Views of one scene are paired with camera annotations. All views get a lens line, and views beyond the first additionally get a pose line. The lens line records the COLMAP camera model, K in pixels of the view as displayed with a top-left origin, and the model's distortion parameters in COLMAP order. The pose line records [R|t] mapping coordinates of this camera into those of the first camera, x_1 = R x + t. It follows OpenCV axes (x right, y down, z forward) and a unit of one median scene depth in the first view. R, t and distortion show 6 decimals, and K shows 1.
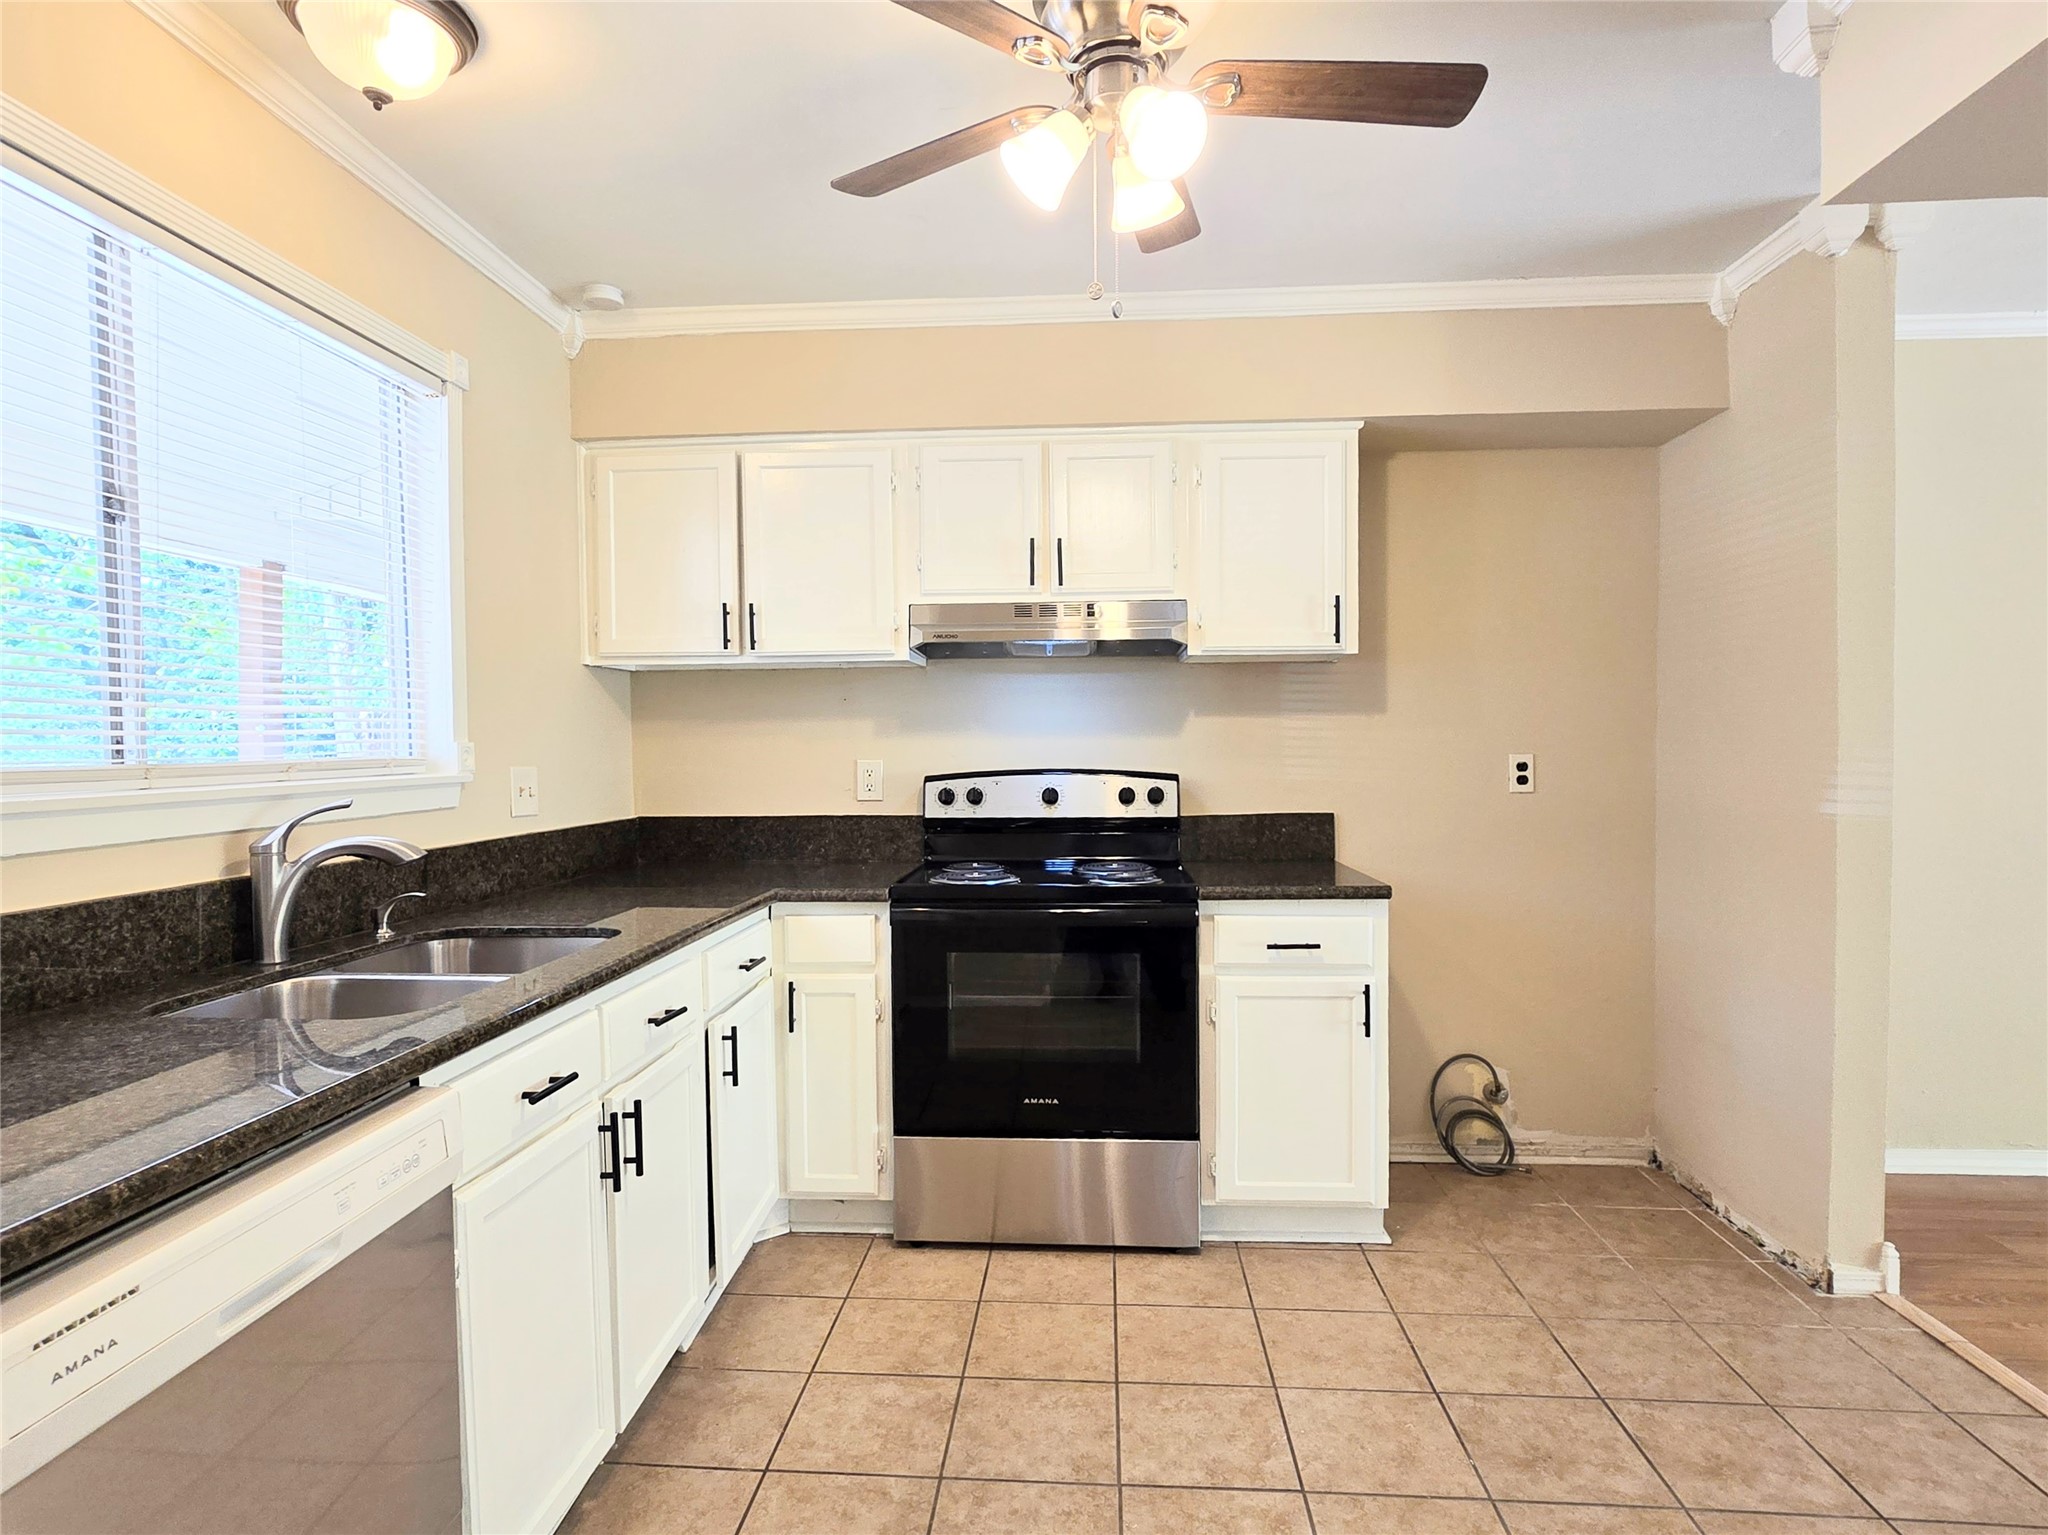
lens RADIAL K [[1112.2, 0, 1029.6], [0, 1112.2, 776.1], [0, 0, 1]] dist [0.001762, 0.000190]
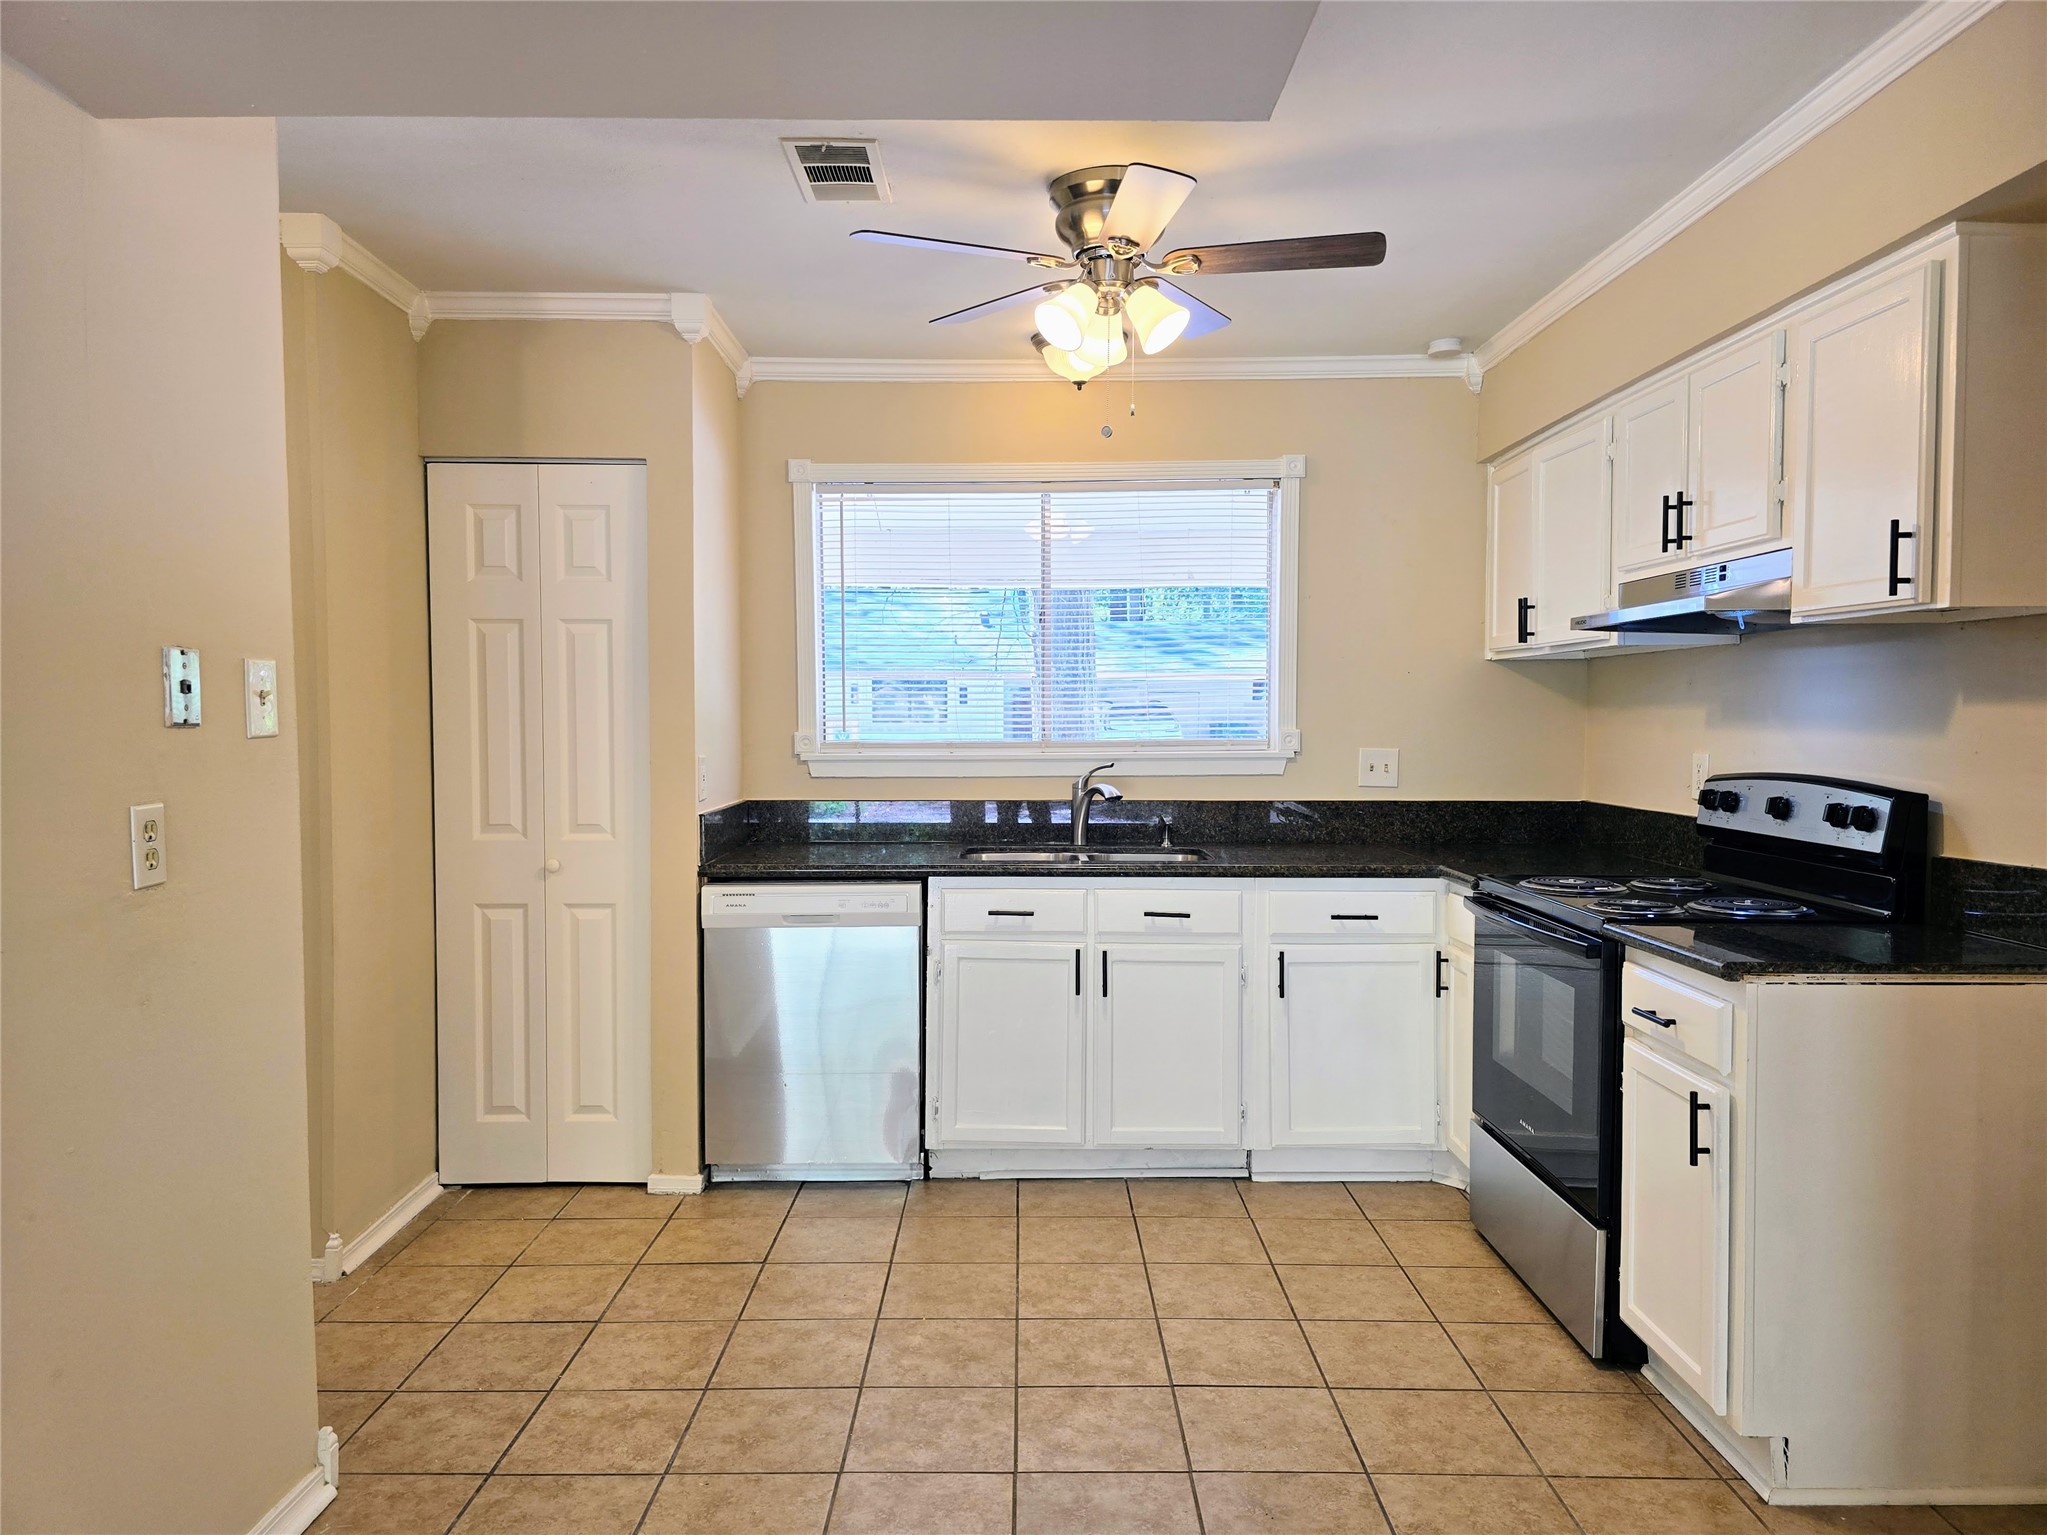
lens RADIAL K [[1428.6, 0, 1023.5], [0, 1428.6, 767.5], [0, 0, 1]] dist [0.067948, -0.058828]
pose [[0.060335, 0.044639, -0.997180, 1.176890], [-0.028516, 0.998669, 0.042980, -0.046170], [0.997771, 0.025842, 0.061528, 0.501828]]
